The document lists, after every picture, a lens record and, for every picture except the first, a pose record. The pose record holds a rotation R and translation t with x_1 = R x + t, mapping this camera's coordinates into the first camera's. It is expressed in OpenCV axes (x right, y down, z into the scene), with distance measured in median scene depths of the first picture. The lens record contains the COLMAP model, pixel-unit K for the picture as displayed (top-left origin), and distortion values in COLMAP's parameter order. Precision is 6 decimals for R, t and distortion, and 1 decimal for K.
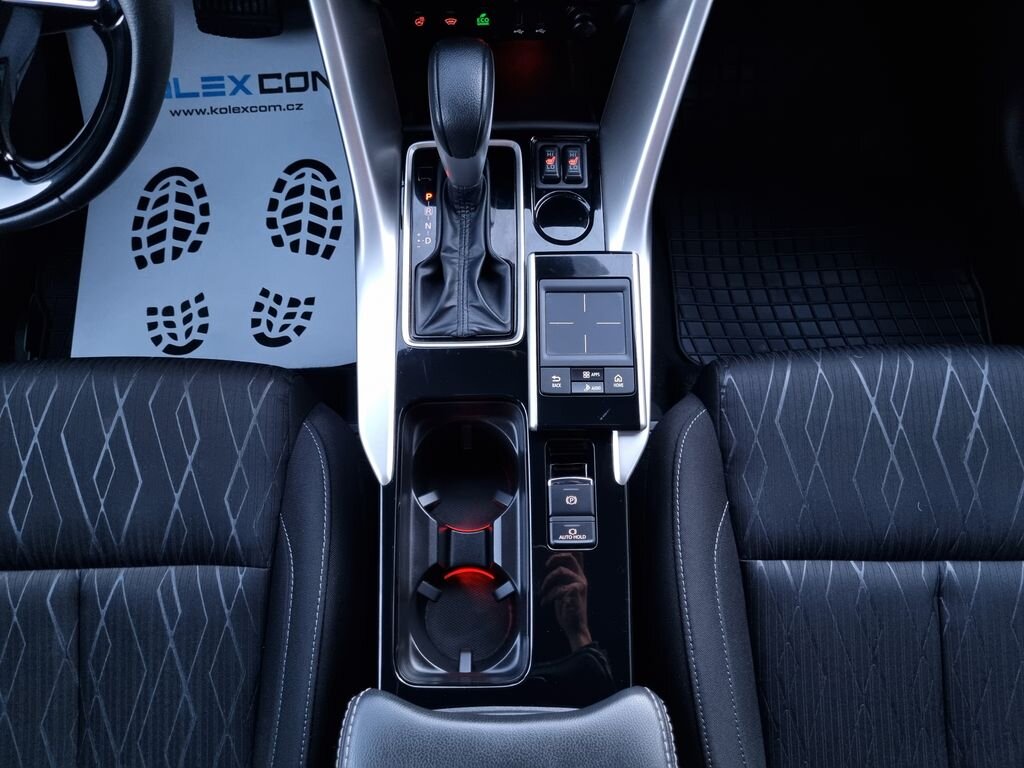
lens RADIAL K [[796.8, 0, 503.0], [0, 796.8, 388.1], [0, 0, 1]] dist [0.044346, -0.046283]
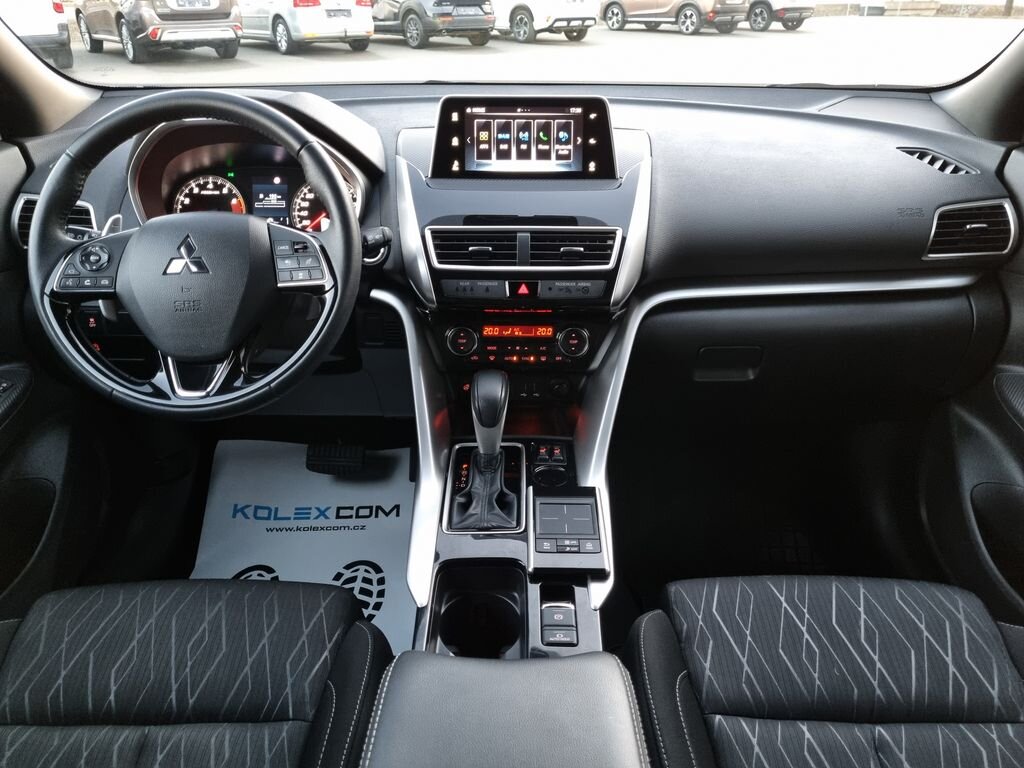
lens RADIAL K [[796.8, 0, 521.7], [0, 796.8, 380.3], [0, 0, 1]] dist [0.044346, -0.046283]
pose [[0.999864, 0.016503, 0.000719, 0.008064], [-0.011107, 0.703877, -0.710235, 0.432801], [-0.012227, 0.710130, 0.703964, -0.126245]]
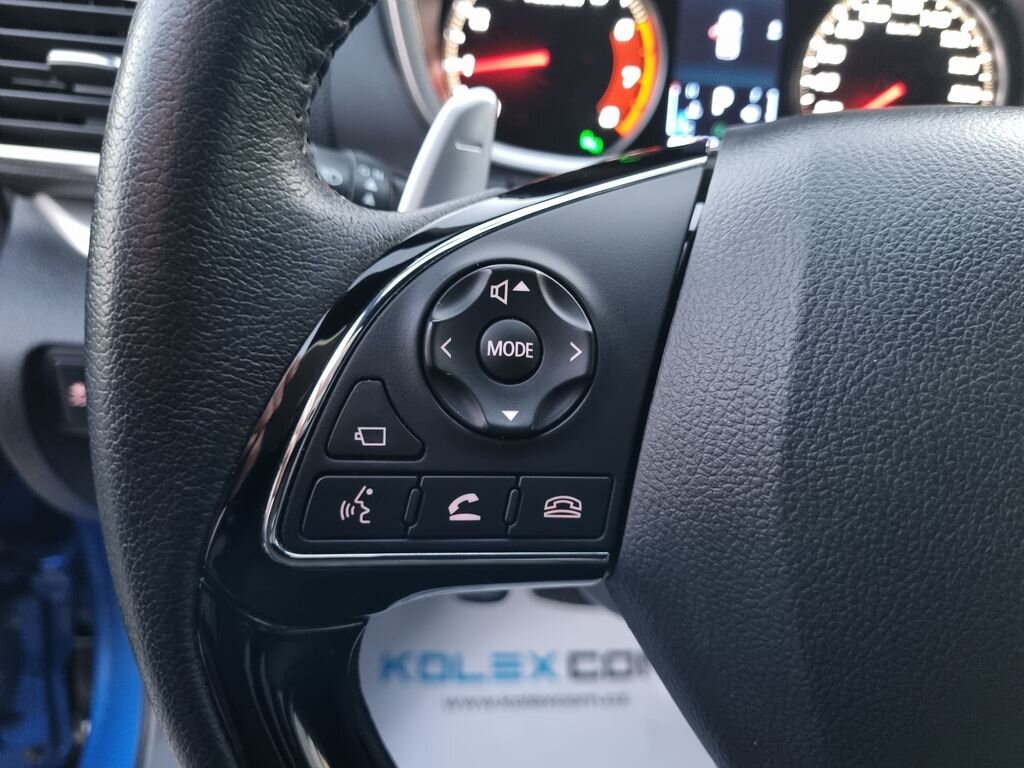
lens RADIAL K [[796.8, 0, 519.3], [0, 796.8, 356.2], [0, 0, 1]] dist [0.044346, -0.046283]
pose [[0.995454, 0.068439, 0.066239, -0.420900], [-0.010352, 0.769091, -0.639055, -0.130917], [-0.094680, 0.635465, 0.766303, 0.269935]]
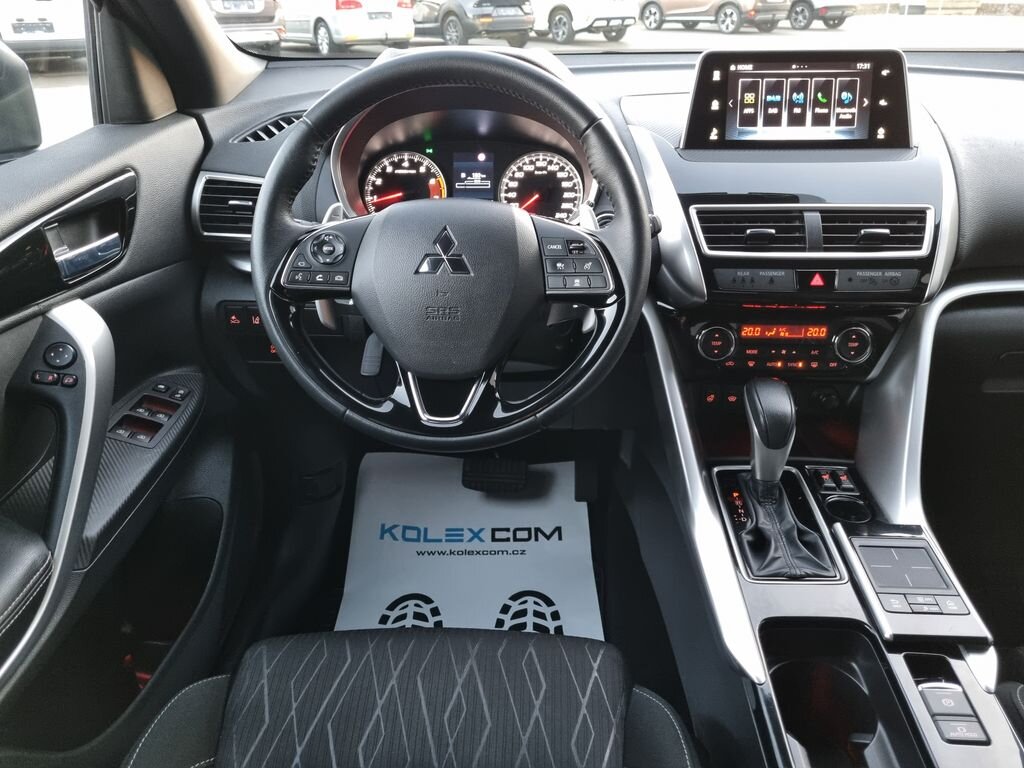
lens RADIAL K [[796.8, 0, 505.8], [0, 796.8, 371.7], [0, 0, 1]] dist [0.044346, -0.046283]
pose [[0.998908, 0.022945, -0.040691, -0.240944], [-0.045229, 0.693004, -0.719514, 0.328218], [0.011690, 0.720569, 0.693285, -0.024056]]
